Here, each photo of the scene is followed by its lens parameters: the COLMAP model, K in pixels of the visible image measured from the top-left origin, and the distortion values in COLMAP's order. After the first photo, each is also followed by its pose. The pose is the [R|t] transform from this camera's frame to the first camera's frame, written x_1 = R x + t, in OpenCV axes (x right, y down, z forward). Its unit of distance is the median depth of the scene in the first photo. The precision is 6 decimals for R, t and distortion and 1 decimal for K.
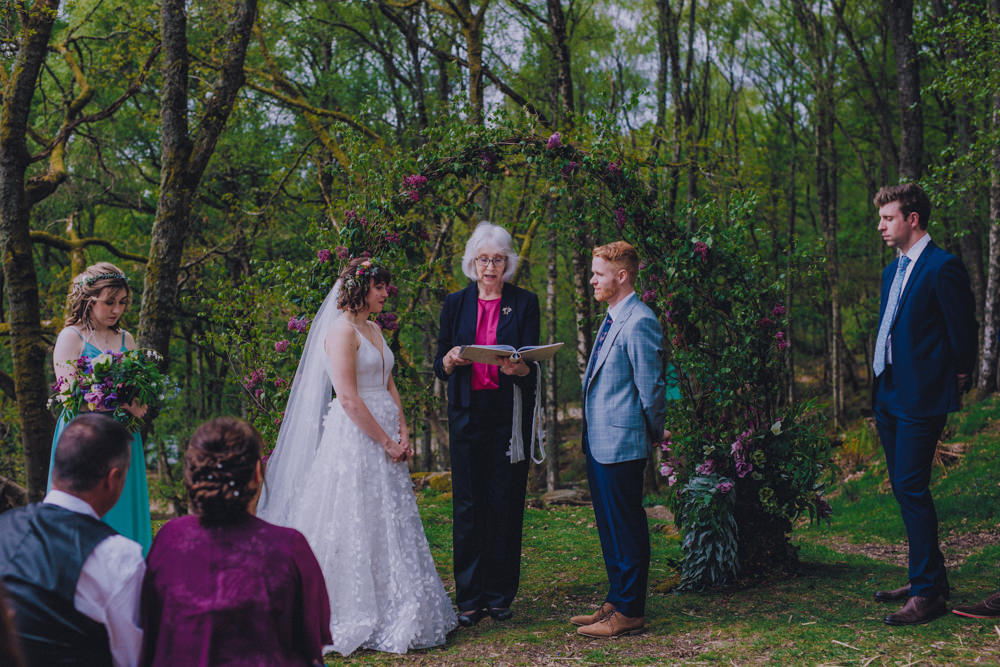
lens RADIAL K [[1344.0, 0, 500.0], [0, 1344.0, 333.5], [0, 0, 1]] dist [0.015662, 0.037445]
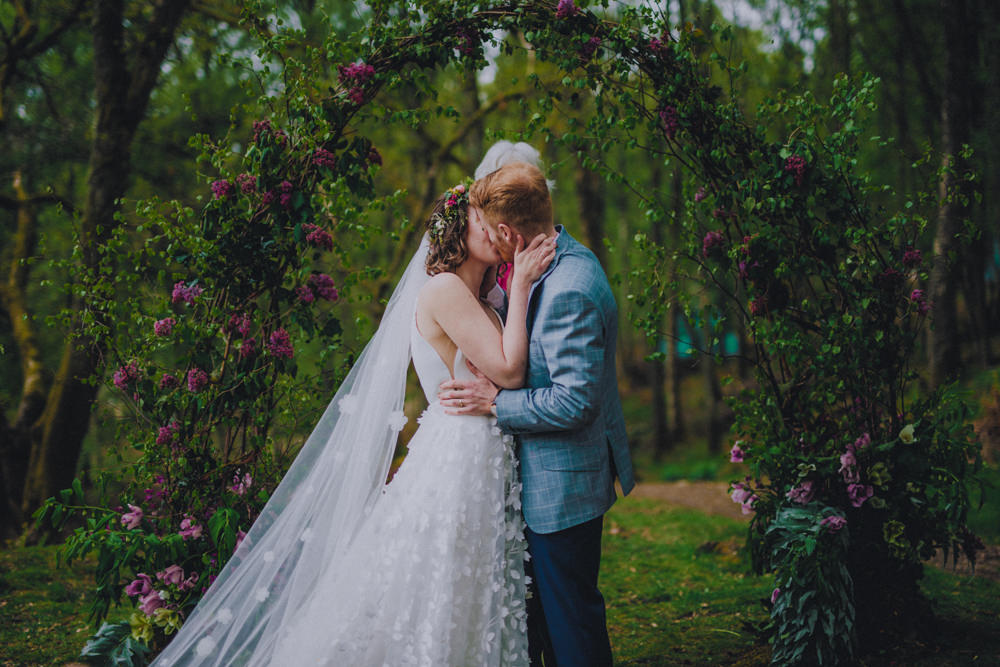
lens RADIAL K [[1330.2, 0, 500.0], [0, 1330.2, 333.5], [0, 0, 1]] dist [0.267478, 0.012540]
pose [[0.999743, -0.022657, -0.000656, 0.004483], [0.022666, 0.999160, 0.034136, -0.006556], [-0.000118, -0.034142, 0.999417, 0.330876]]
